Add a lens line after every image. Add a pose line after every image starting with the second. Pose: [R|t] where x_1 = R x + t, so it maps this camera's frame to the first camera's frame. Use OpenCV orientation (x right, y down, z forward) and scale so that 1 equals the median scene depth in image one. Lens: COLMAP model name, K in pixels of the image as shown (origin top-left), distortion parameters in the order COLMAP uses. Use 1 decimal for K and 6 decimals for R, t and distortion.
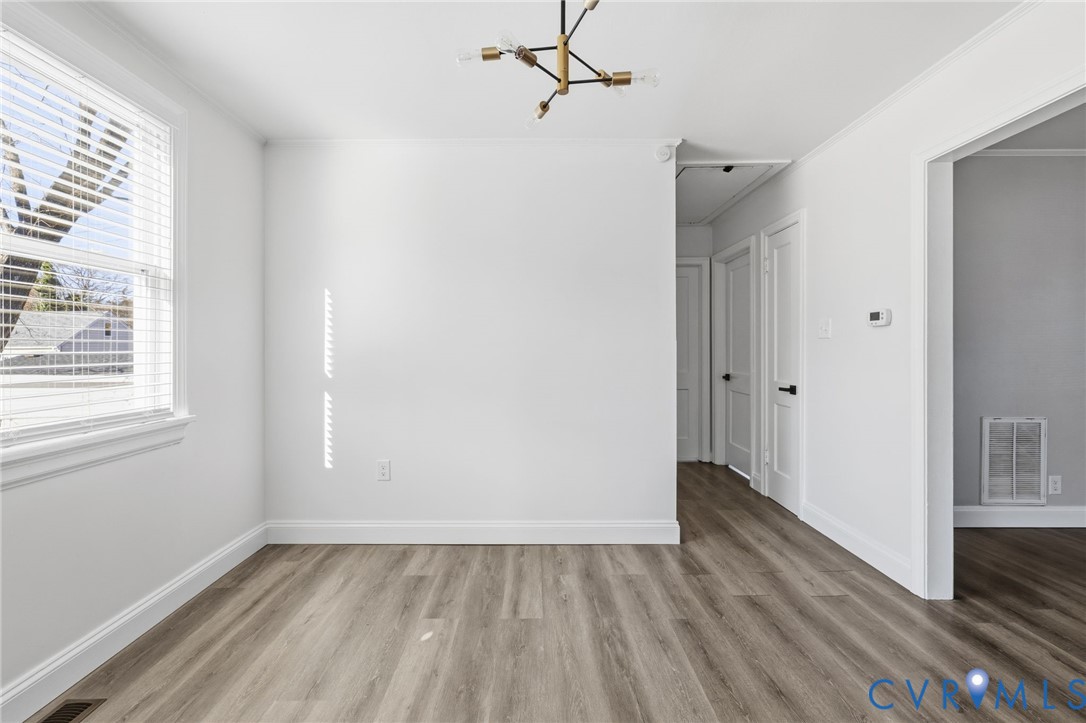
lens RADIAL K [[477.4, 0, 534.4], [0, 477.4, 352.5], [0, 0, 1]] dist [0.002978, -0.000430]
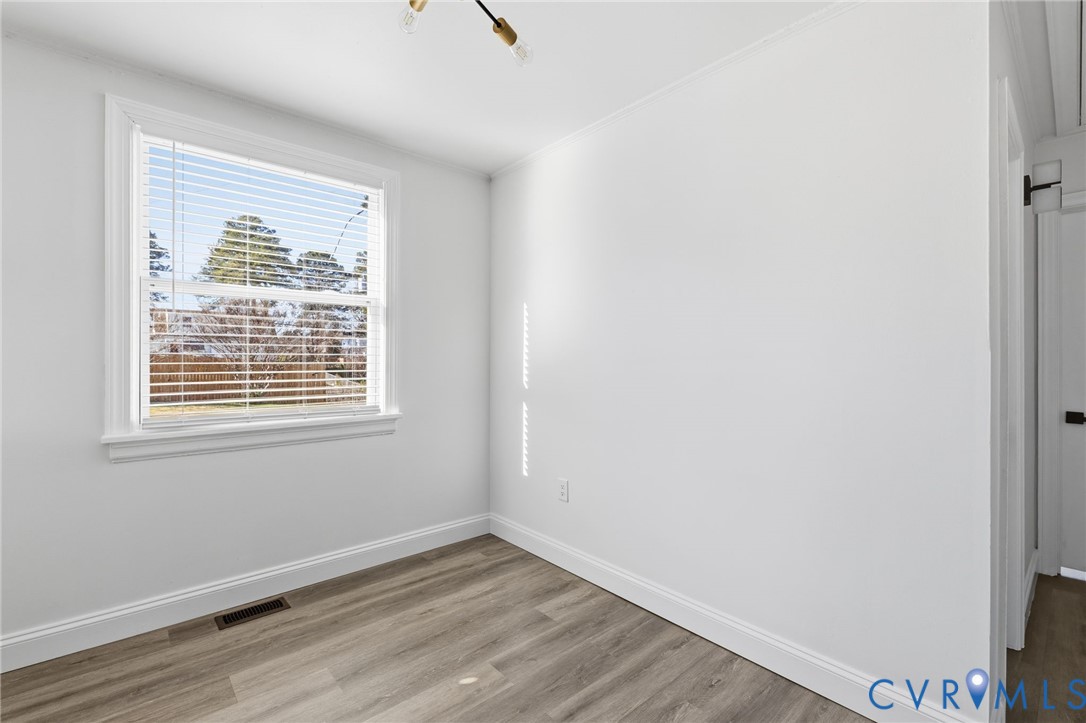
lens RADIAL K [[472.4, 0, 548.6], [0, 472.4, 360.4], [0, 0, 1]] dist [0.001466, 0.000238]
pose [[0.654796, 0.004550, -0.755792, 0.438248], [-0.007830, 0.999969, -0.000763, -0.008914], [0.755765, 0.006417, 0.654812, 0.433598]]
